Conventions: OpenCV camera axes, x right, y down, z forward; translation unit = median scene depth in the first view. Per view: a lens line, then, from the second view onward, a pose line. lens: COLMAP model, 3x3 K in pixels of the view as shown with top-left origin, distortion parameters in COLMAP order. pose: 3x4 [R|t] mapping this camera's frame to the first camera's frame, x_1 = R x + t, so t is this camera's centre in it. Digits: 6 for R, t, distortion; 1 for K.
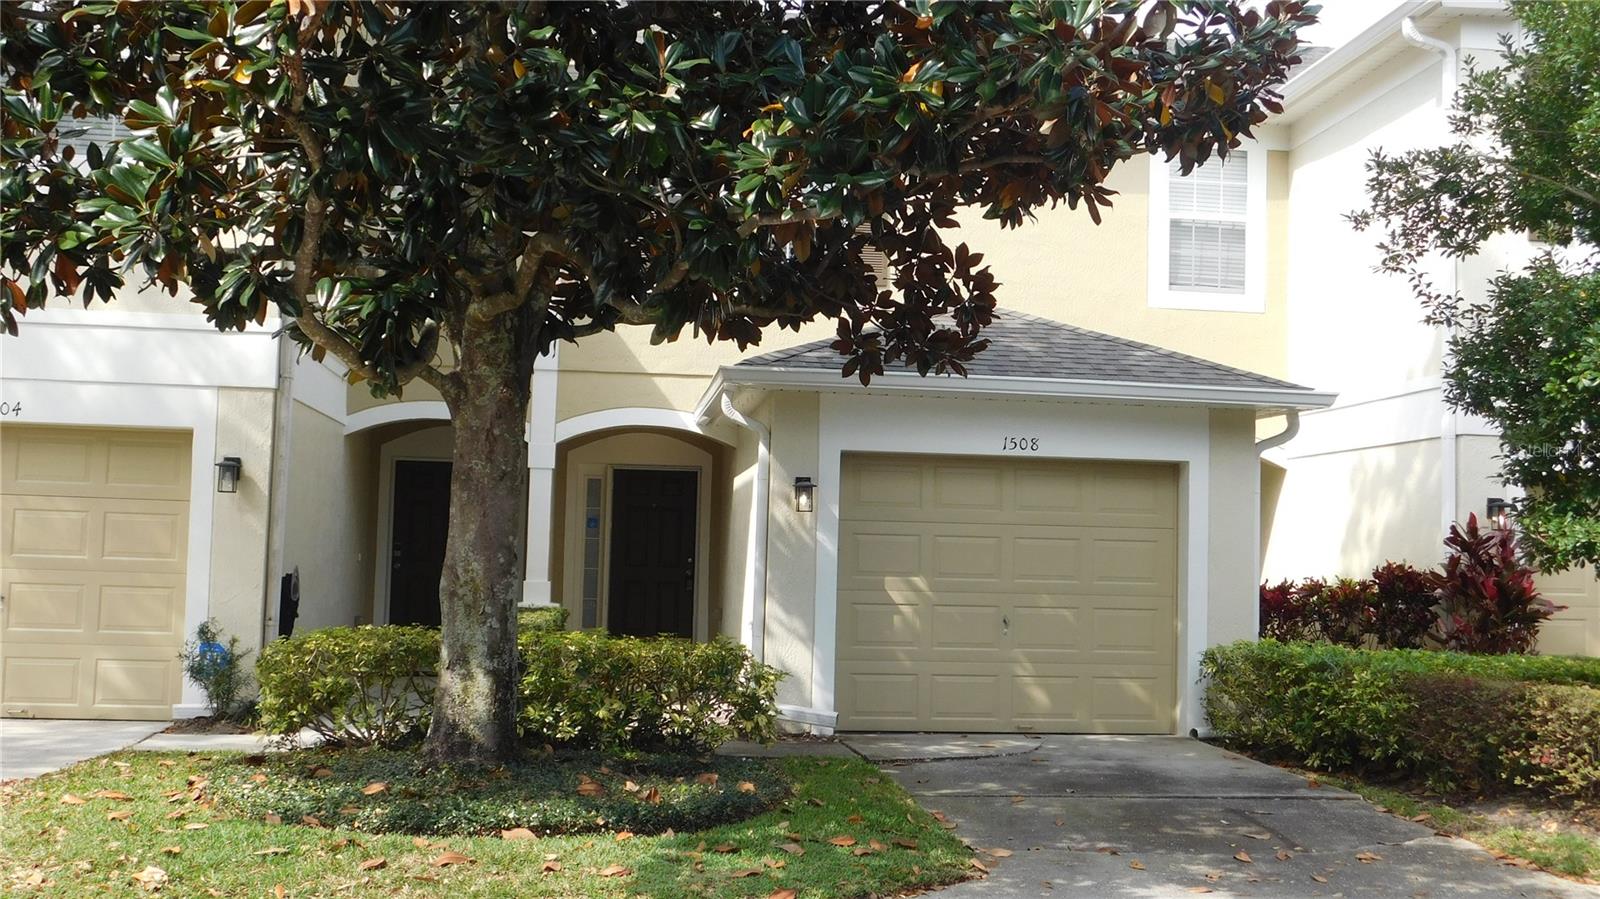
lens RADIAL K [[1656.0, 0, 800.1], [0, 1656.0, 449.8], [0, 0, 1]] dist [0.007772, 0.000000]
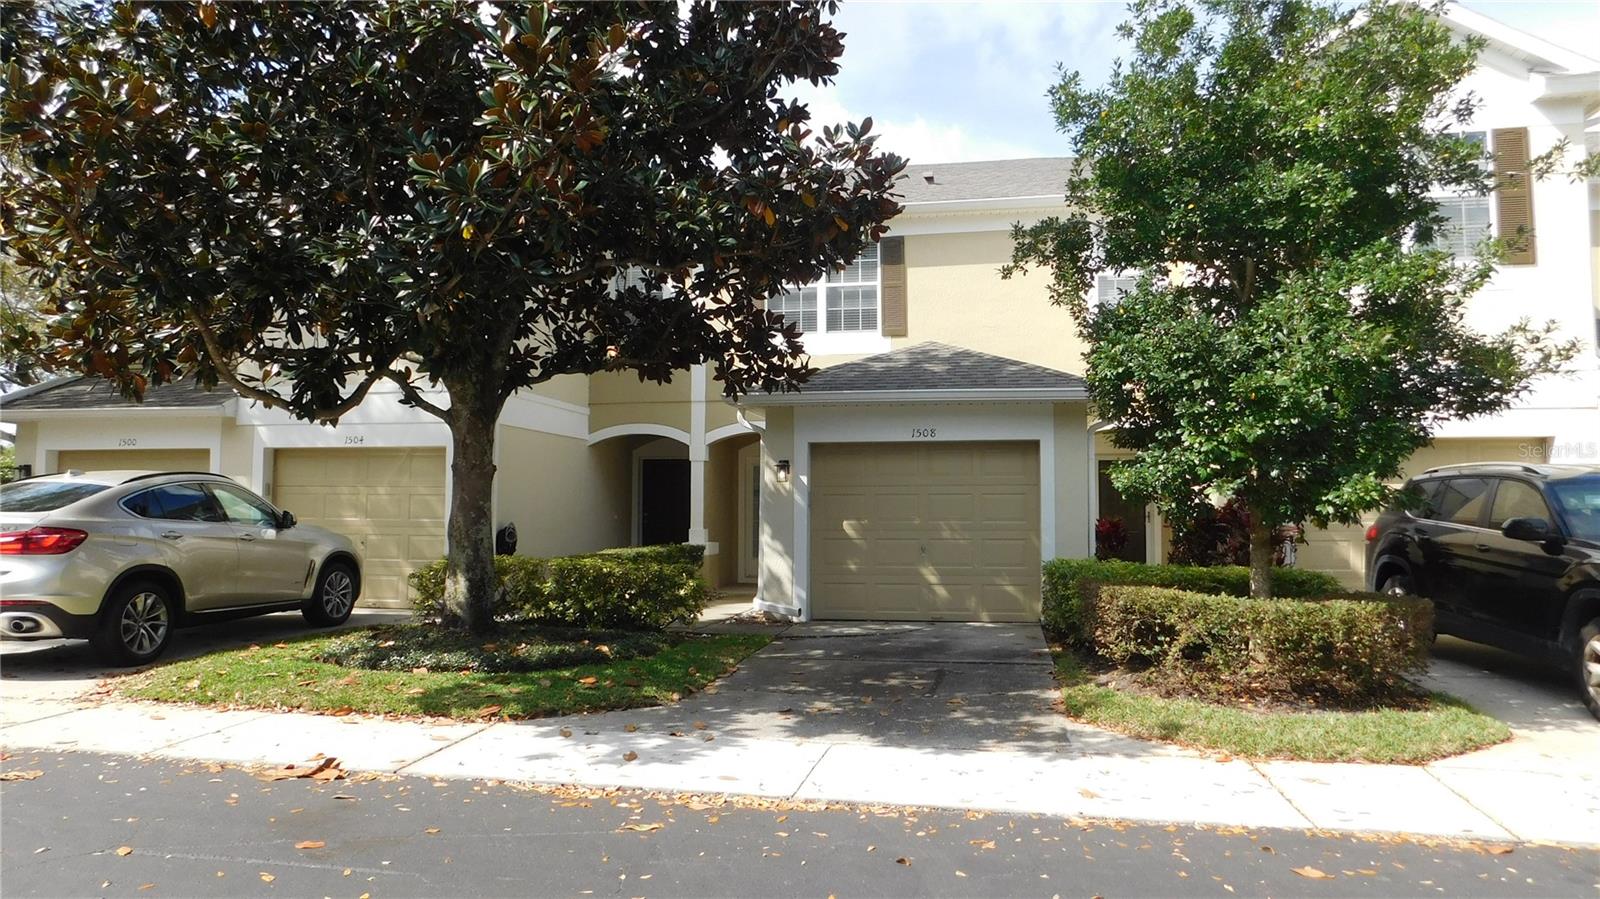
lens RADIAL K [[1056.8, 0, 799.5], [0, 1056.8, 448.5], [0, 0, 1]] dist [0.000758, 0.000051]
pose [[0.952529, -0.042328, -0.301492, 0.321271], [0.042606, 0.999076, -0.005656, 0.011478], [0.301453, -0.007458, 0.953452, 0.030938]]
